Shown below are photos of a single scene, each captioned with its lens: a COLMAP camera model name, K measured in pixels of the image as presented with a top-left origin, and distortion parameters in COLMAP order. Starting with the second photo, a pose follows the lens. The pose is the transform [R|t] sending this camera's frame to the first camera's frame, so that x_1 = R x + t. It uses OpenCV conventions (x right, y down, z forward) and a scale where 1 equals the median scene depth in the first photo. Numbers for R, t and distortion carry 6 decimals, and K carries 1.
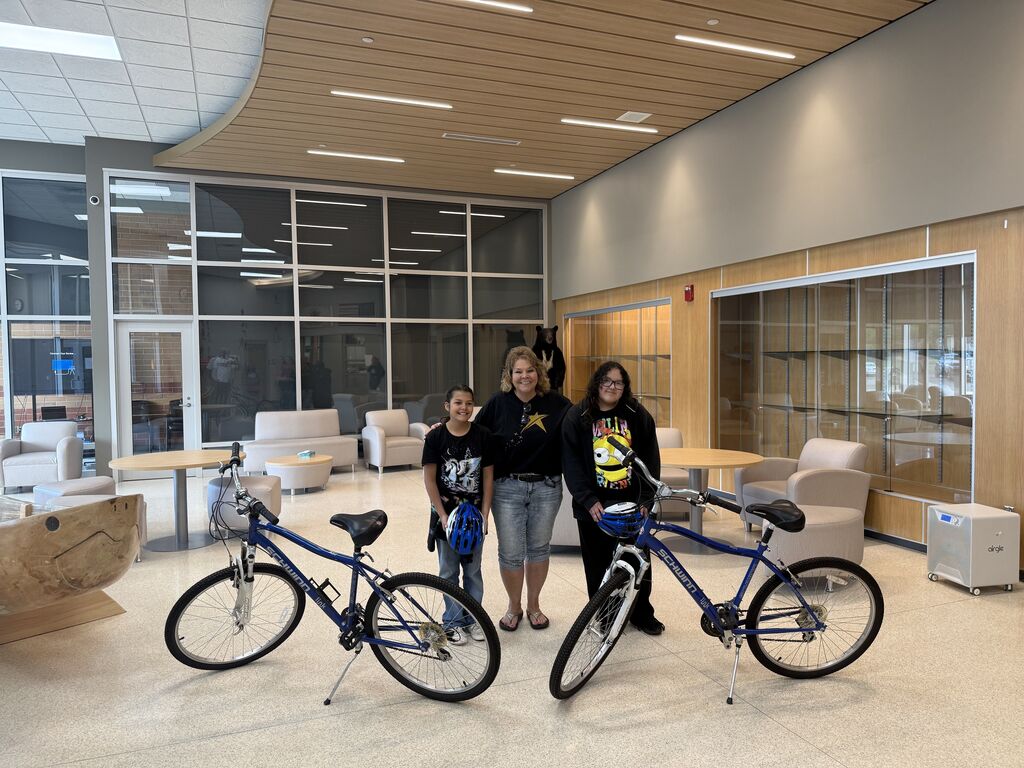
lens RADIAL K [[722.1, 0, 511.1], [0, 722.1, 387.9], [0, 0, 1]] dist [0.014930, -0.024254]
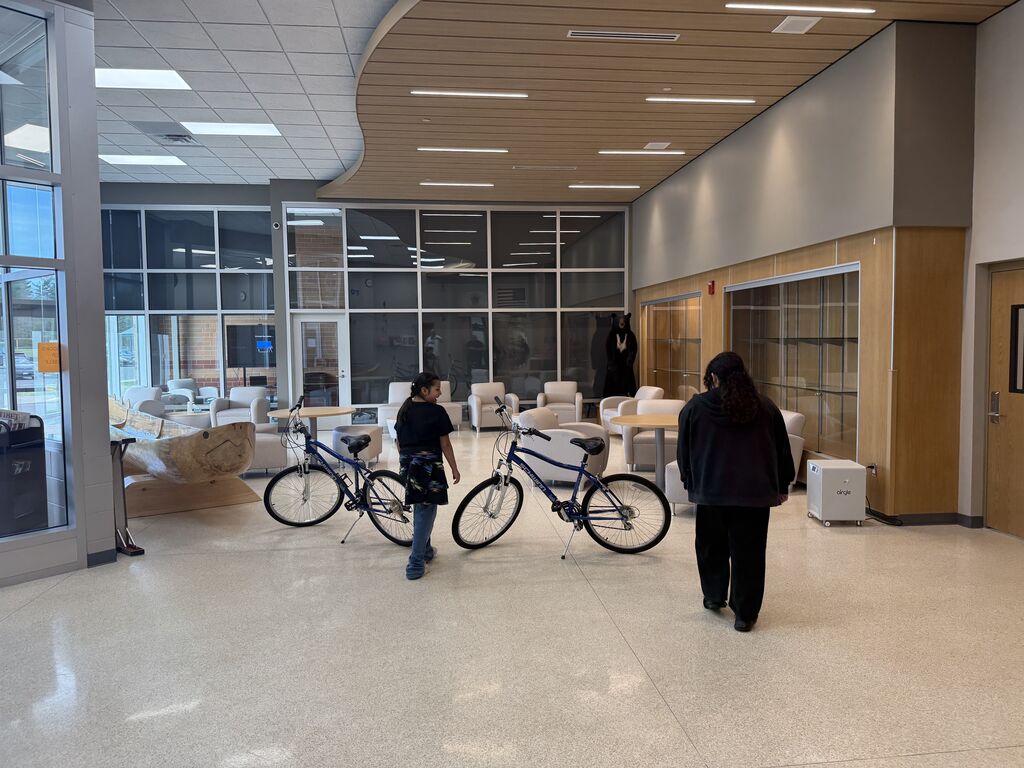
lens RADIAL K [[722.1, 0, 515.4], [0, 722.1, 383.7], [0, 0, 1]] dist [0.014930, -0.024254]
pose [[0.966590, 0.016184, -0.255814, 0.253604], [-0.009289, 0.999561, 0.028140, -0.003718], [0.256157, -0.024824, 0.966316, -0.250580]]
